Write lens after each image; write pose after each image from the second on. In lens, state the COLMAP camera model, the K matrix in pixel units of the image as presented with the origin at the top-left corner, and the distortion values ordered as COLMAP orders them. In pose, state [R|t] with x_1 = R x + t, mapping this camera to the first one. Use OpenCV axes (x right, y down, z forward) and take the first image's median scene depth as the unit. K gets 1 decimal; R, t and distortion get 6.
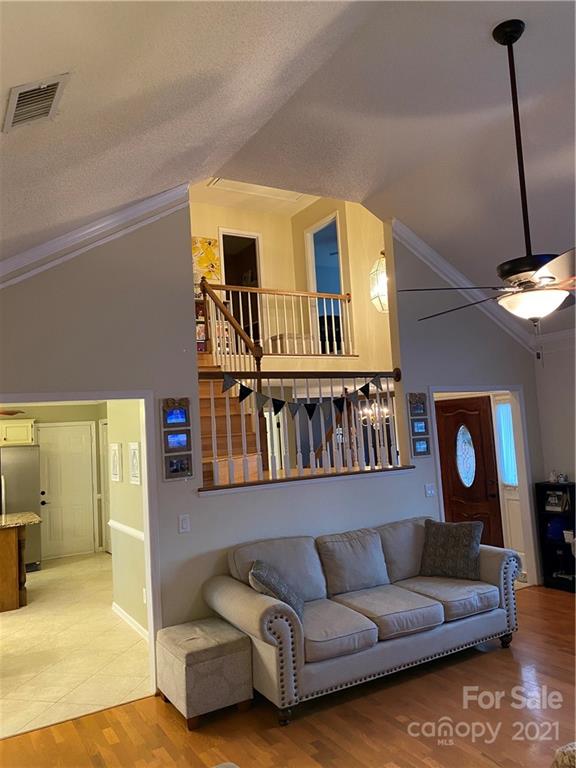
lens RADIAL K [[587.0, 0, 288.0], [0, 587.0, 384.0], [0, 0, 1]] dist [-0.001626, -0.005405]
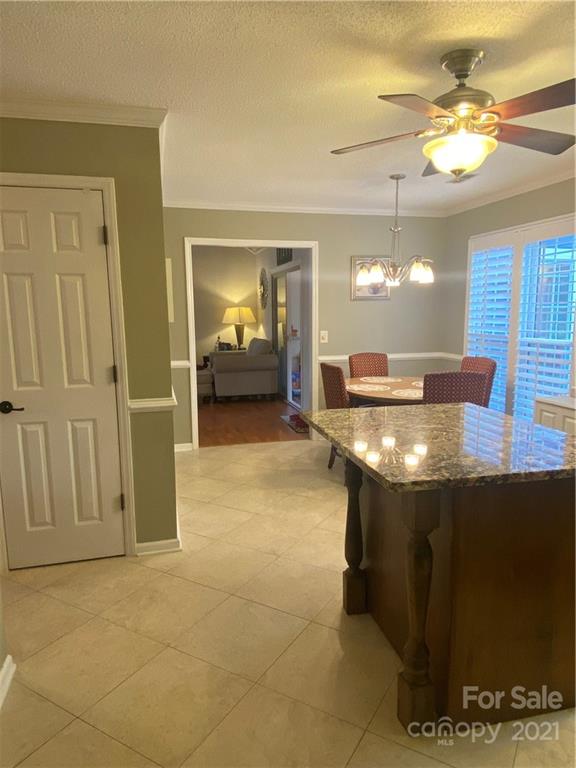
lens RADIAL K [[515.6, 0, 288.0], [0, 515.6, 384.0], [0, 0, 1]] dist [0.025067, -0.000533]
pose [[-0.958075, 0.026474, 0.285291, -0.492235], [0.043757, 0.997561, 0.054376, 0.179529], [-0.283156, 0.064580, -0.956897, 1.295028]]
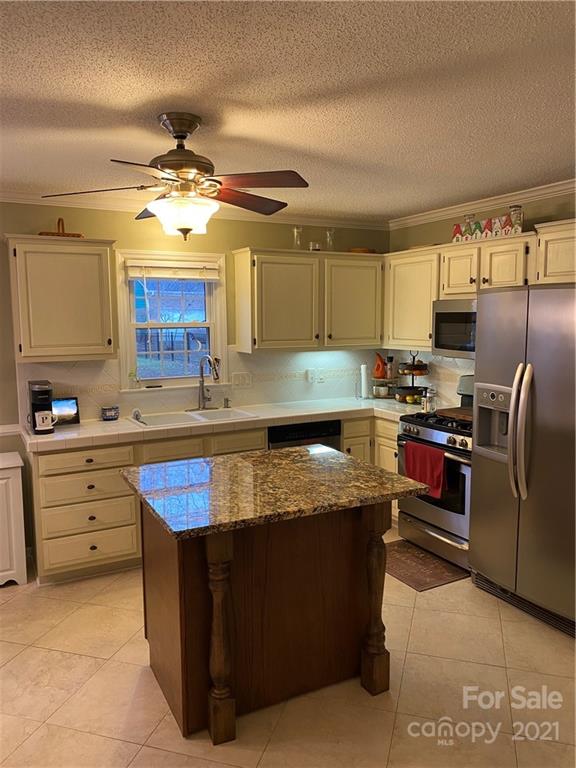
lens RADIAL K [[587.0, 0, 288.0], [0, 587.0, 384.0], [0, 0, 1]] dist [-0.001626, -0.005405]
pose [[-0.017020, 0.176469, -0.984159, -0.132925], [0.090422, 0.980540, 0.174256, 0.104793], [0.995758, -0.086024, -0.032645, 1.009699]]
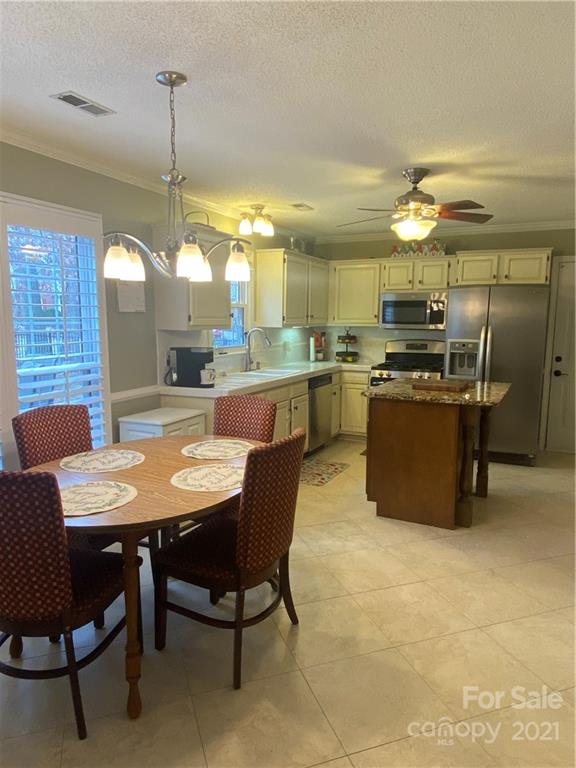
lens RADIAL K [[515.6, 0, 288.0], [0, 515.6, 384.0], [0, 0, 1]] dist [0.025067, -0.000533]
pose [[0.553080, 0.170572, -0.815480, -0.117582], [0.027774, 0.974498, 0.222671, 0.091363], [0.832665, -0.145804, 0.534238, 0.530476]]
